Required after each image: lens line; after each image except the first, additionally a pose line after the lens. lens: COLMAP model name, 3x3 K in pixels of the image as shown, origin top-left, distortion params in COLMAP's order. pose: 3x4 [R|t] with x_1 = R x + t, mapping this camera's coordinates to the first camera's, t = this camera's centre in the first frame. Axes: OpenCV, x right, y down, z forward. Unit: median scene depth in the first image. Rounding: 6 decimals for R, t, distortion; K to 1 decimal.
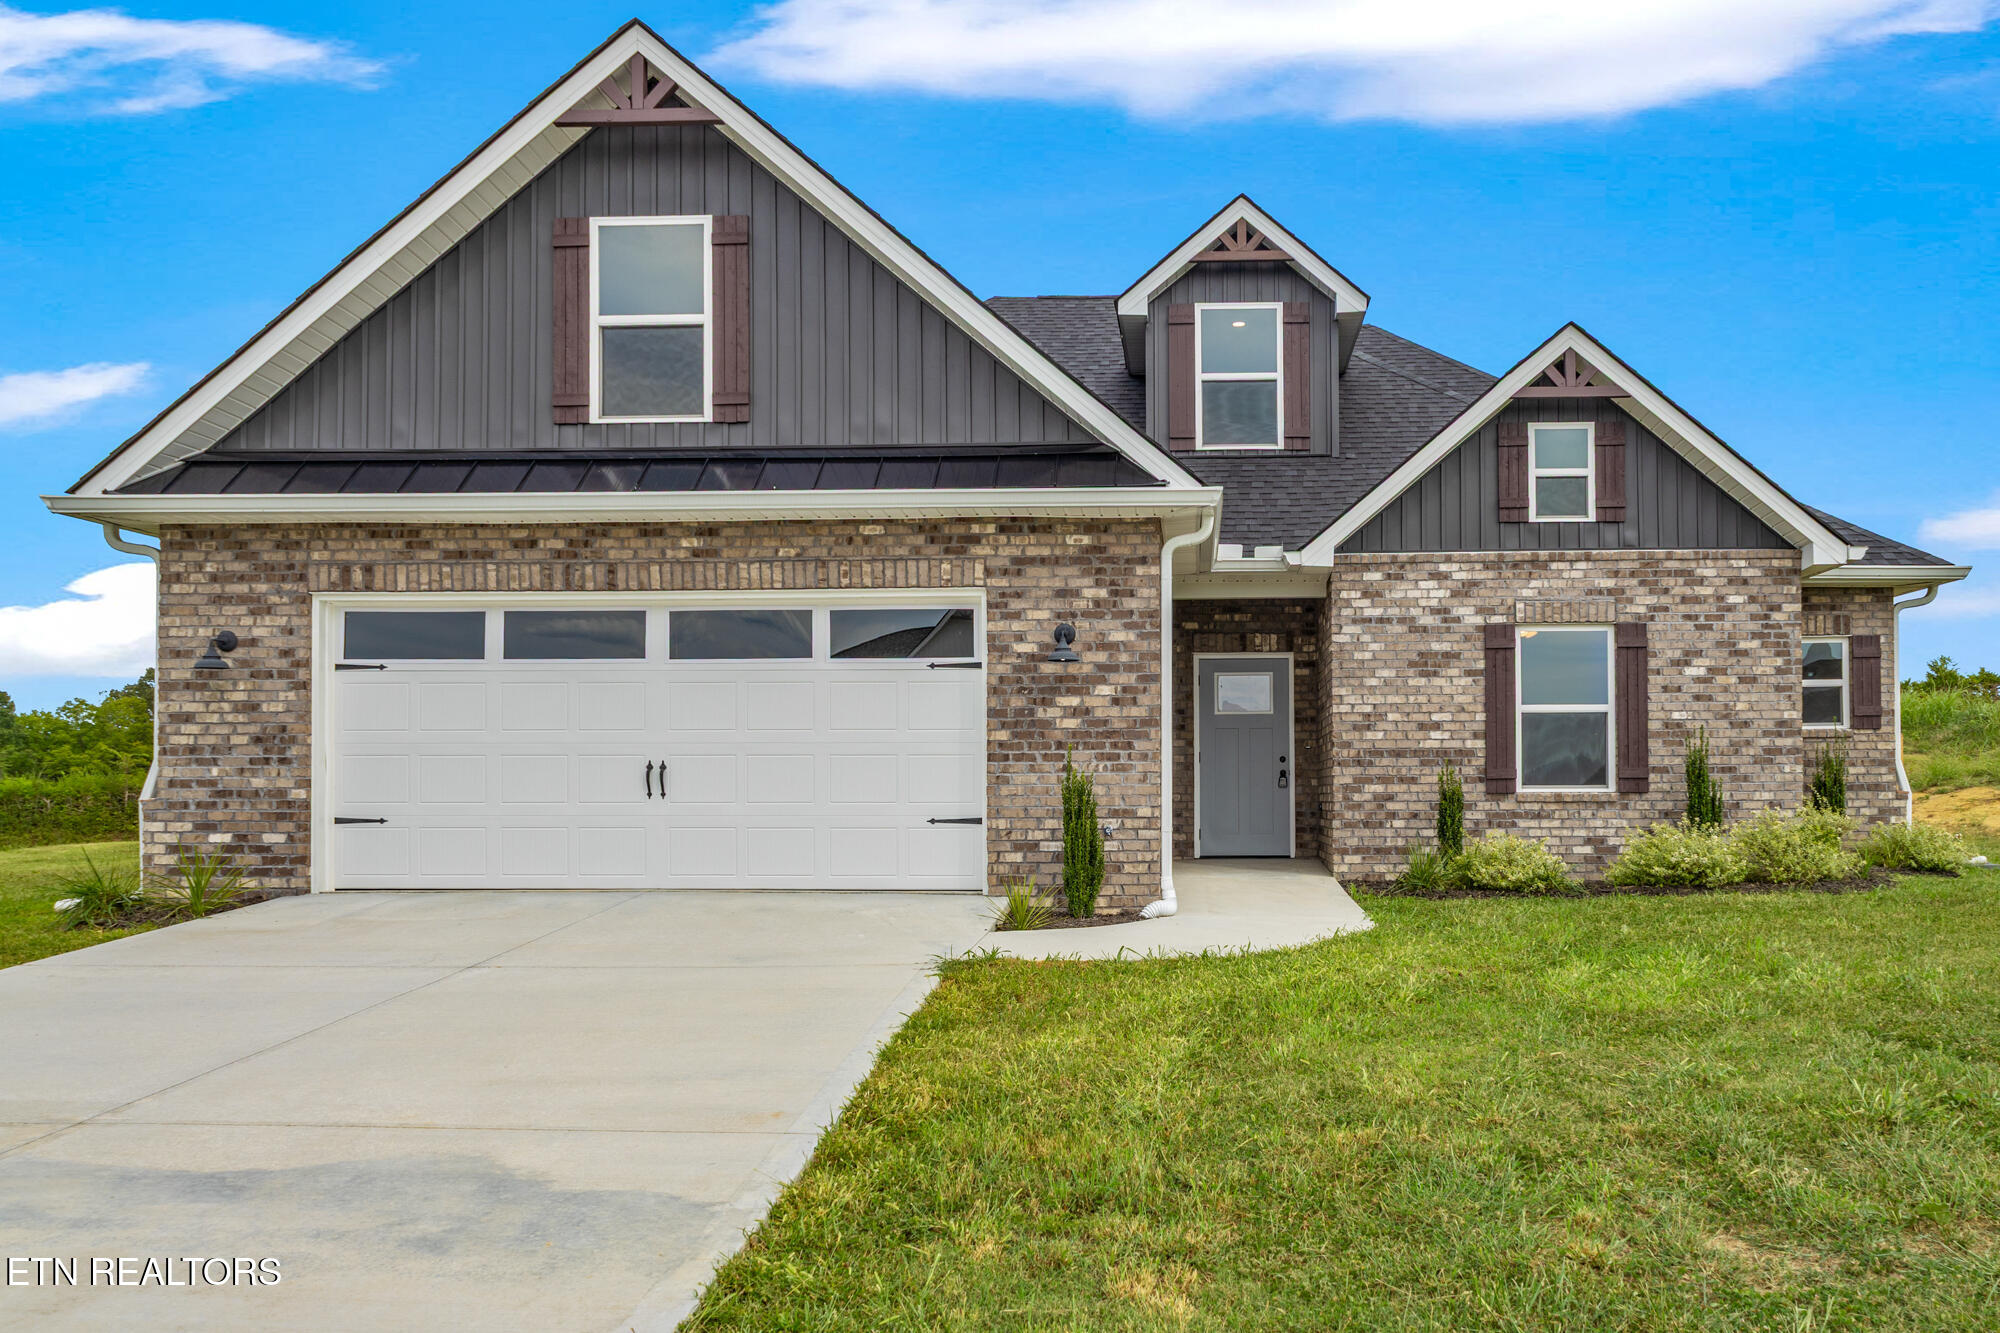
lens RADIAL K [[1702.3, 0, 1211.9], [0, 1702.3, 760.0], [0, 0, 1]] dist [0.000333, 0.003239]
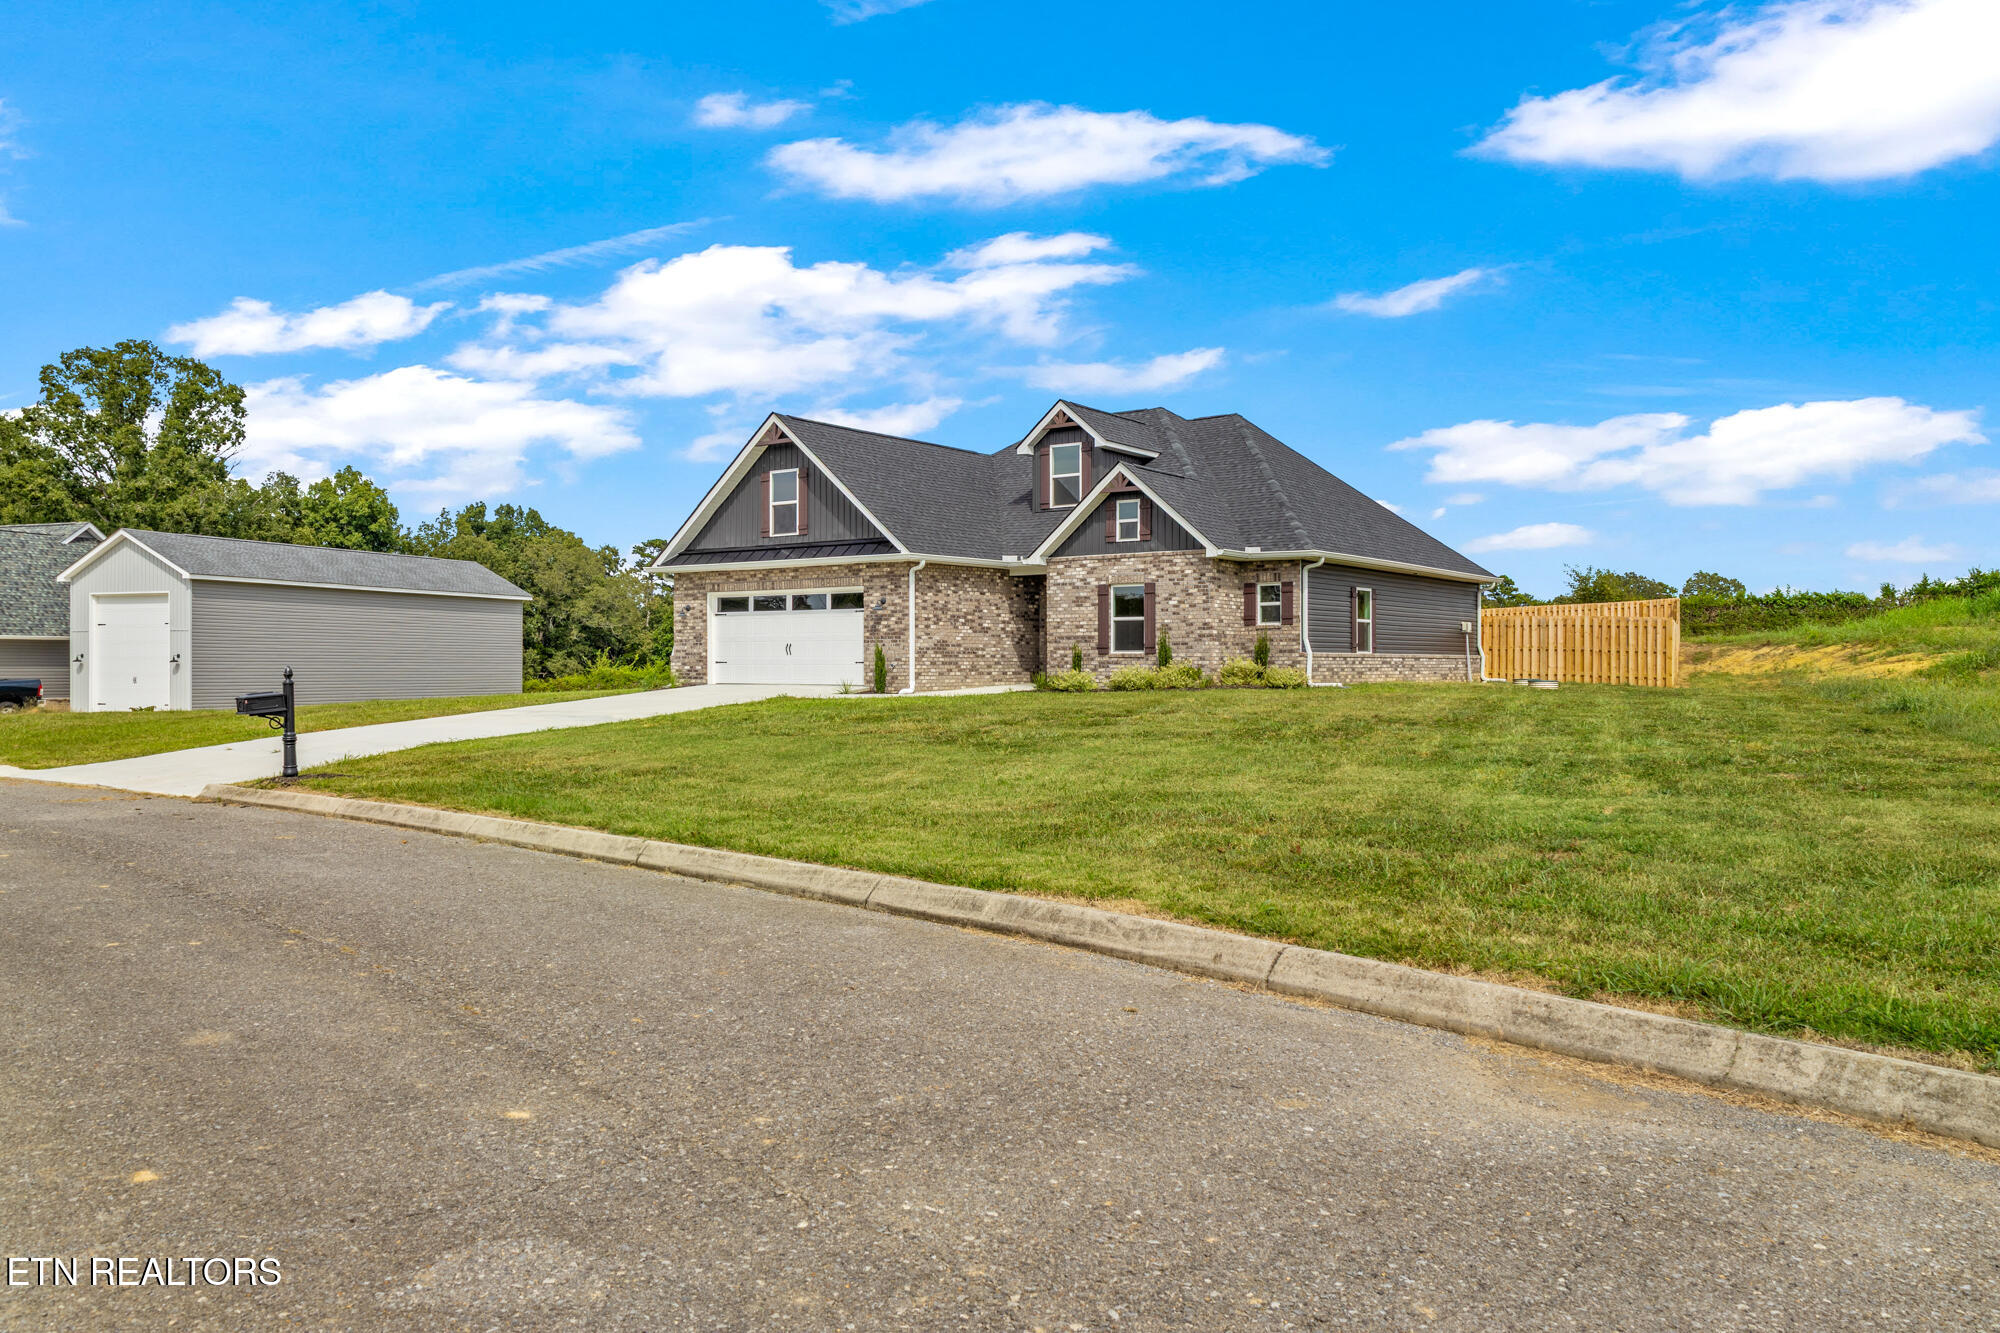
lens RADIAL K [[1609.2, 0, 999.4], [0, 1609.2, 672.3], [0, 0, 1]] dist [-0.001338, -0.001423]
pose [[0.824772, 0.004163, -0.565450, 1.645351], [0.008891, 0.999754, 0.020328, -0.002983], [0.565395, -0.021793, 0.824532, -1.205646]]
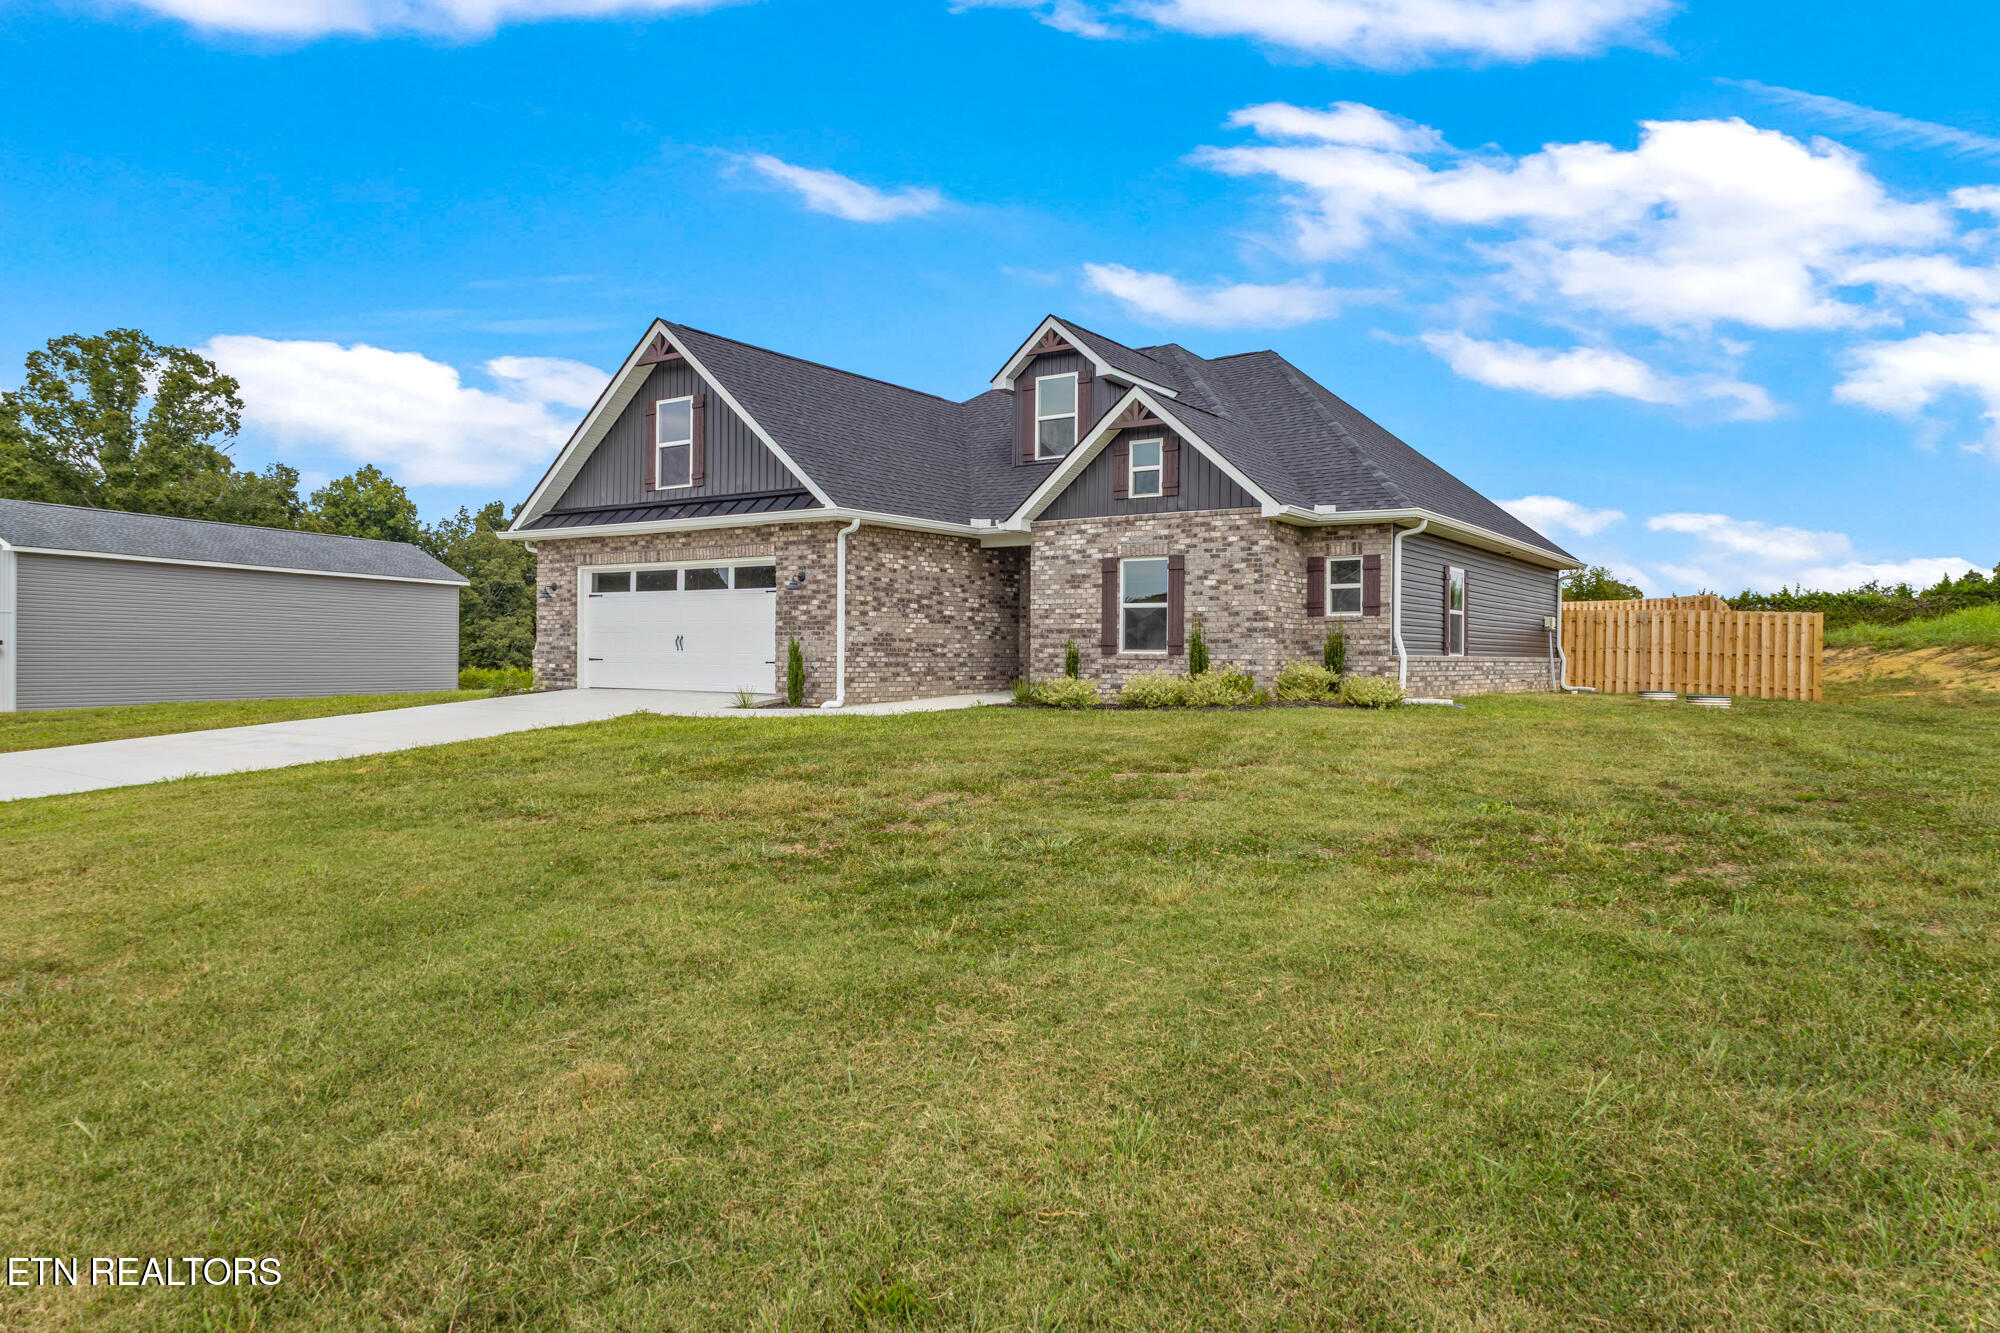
lens RADIAL K [[1354.2, 0, 996.0], [0, 1354.2, 667.9], [0, 0, 1]] dist [0.001643, 0.001098]
pose [[0.831595, 0.015069, -0.555179, 1.034998], [-0.000963, 0.999669, 0.025691, -0.002360], [0.555382, -0.020829, 0.831334, -0.282434]]
